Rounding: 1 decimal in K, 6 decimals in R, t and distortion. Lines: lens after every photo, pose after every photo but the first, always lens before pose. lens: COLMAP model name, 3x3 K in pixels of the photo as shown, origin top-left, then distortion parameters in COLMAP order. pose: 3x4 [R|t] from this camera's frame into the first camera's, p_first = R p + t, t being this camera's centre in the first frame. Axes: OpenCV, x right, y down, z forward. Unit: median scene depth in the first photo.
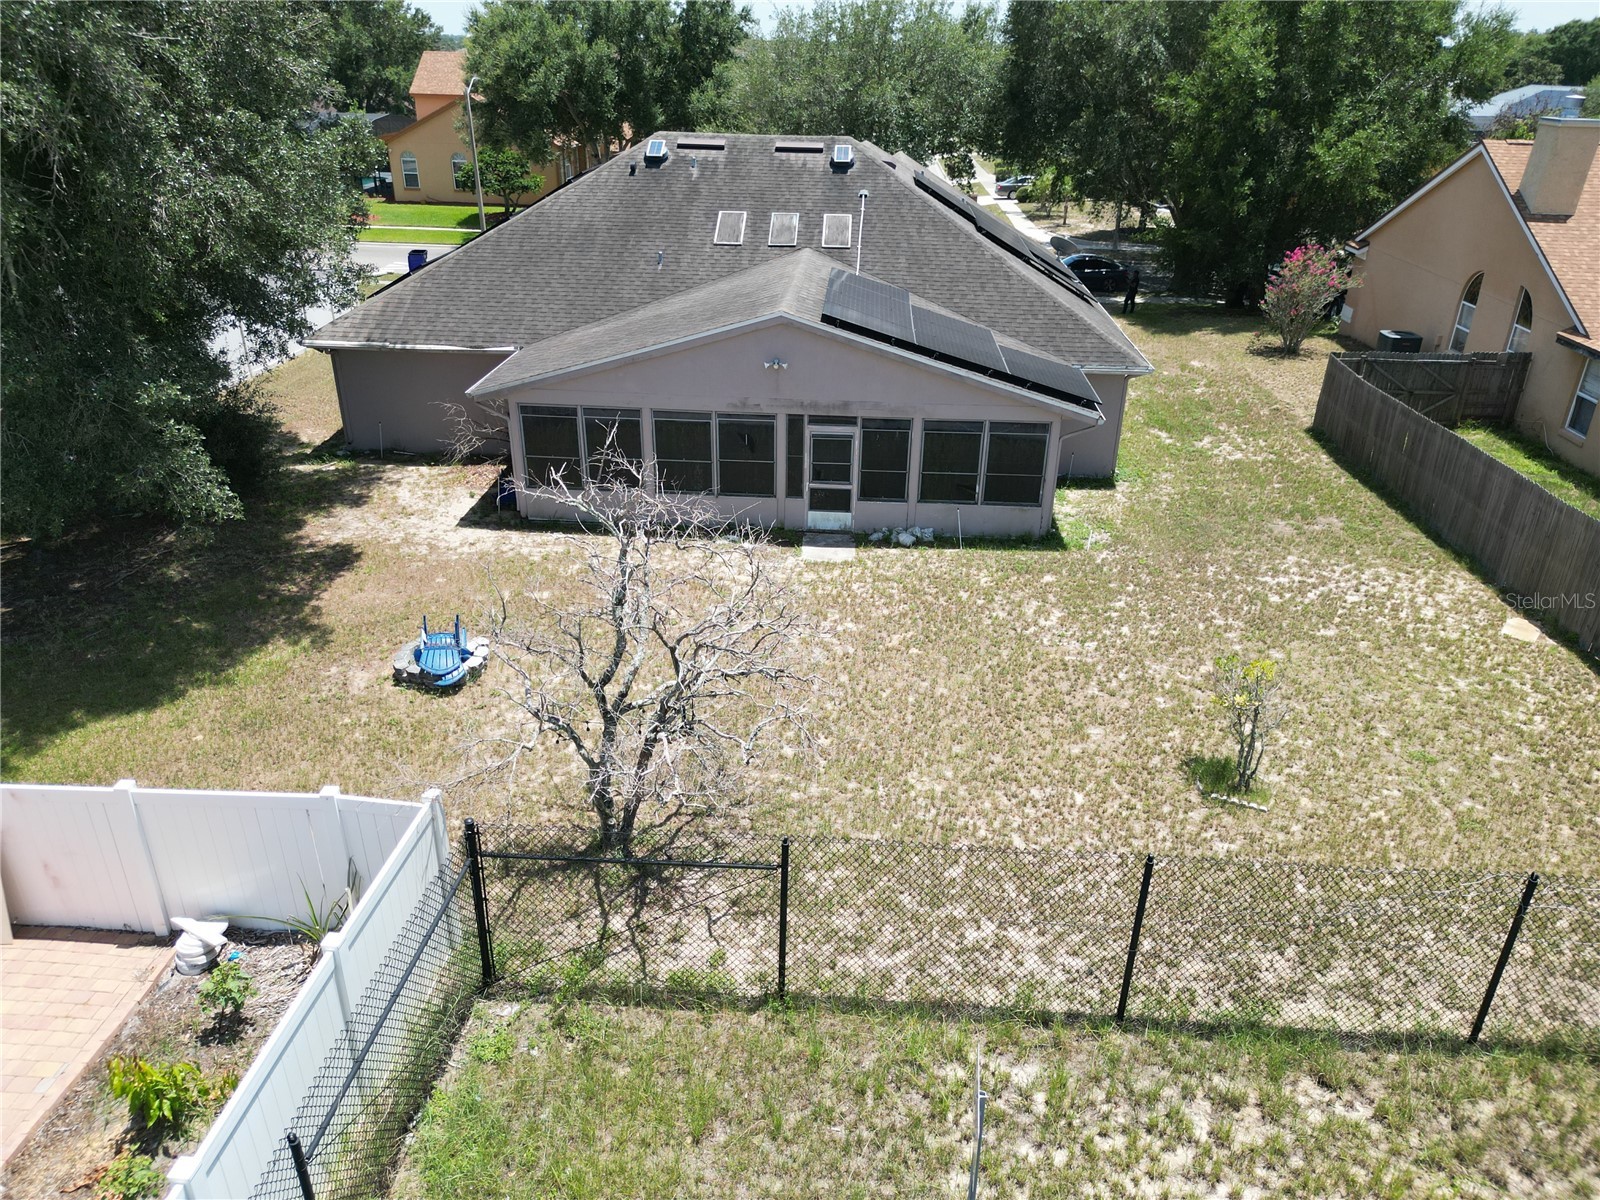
lens RADIAL K [[1128.0, 0, 792.3], [0, 1128.0, 607.8], [0, 0, 1]] dist [0.060488, -0.054365]
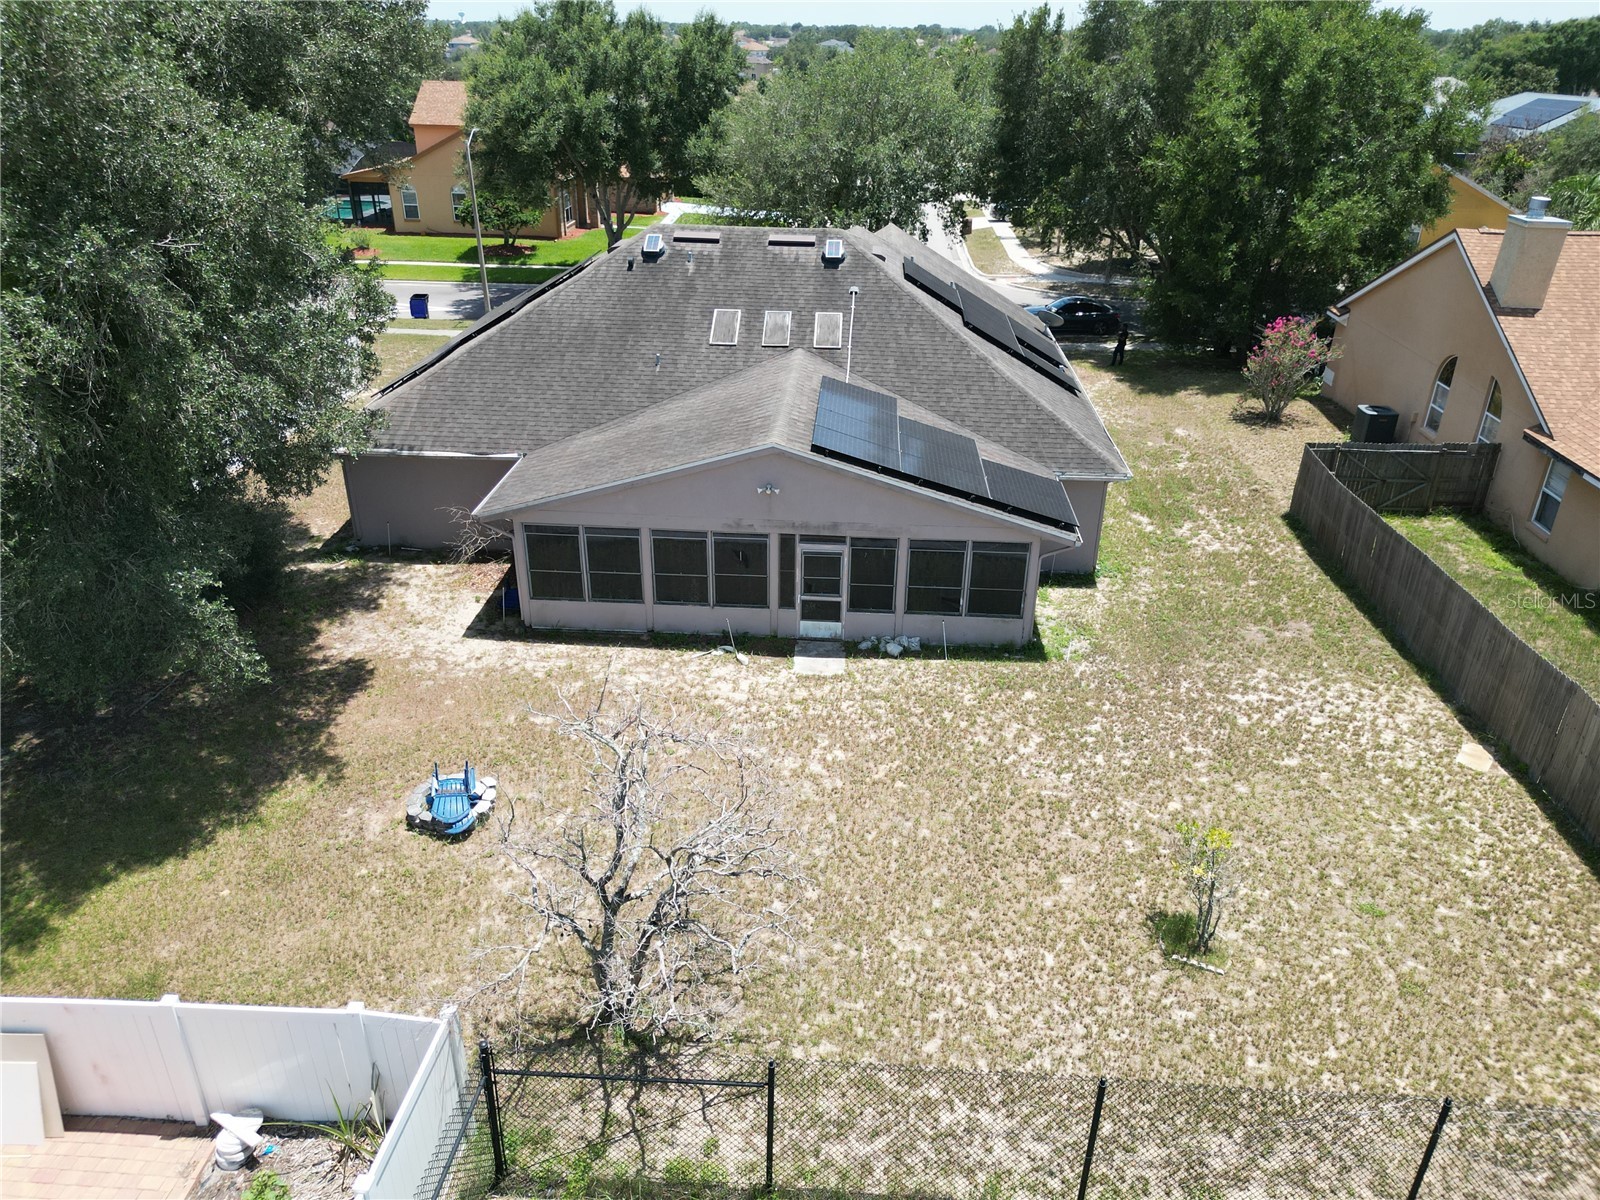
lens RADIAL K [[1128.0, 0, 792.3], [0, 1128.0, 606.3], [0, 0, 1]] dist [0.060488, -0.054365]
pose [[0.999995, -0.003282, 0.000068, 0.007767], [0.003281, 0.999934, 0.010987, -0.125504], [-0.000104, -0.010987, 0.999940, -0.049212]]
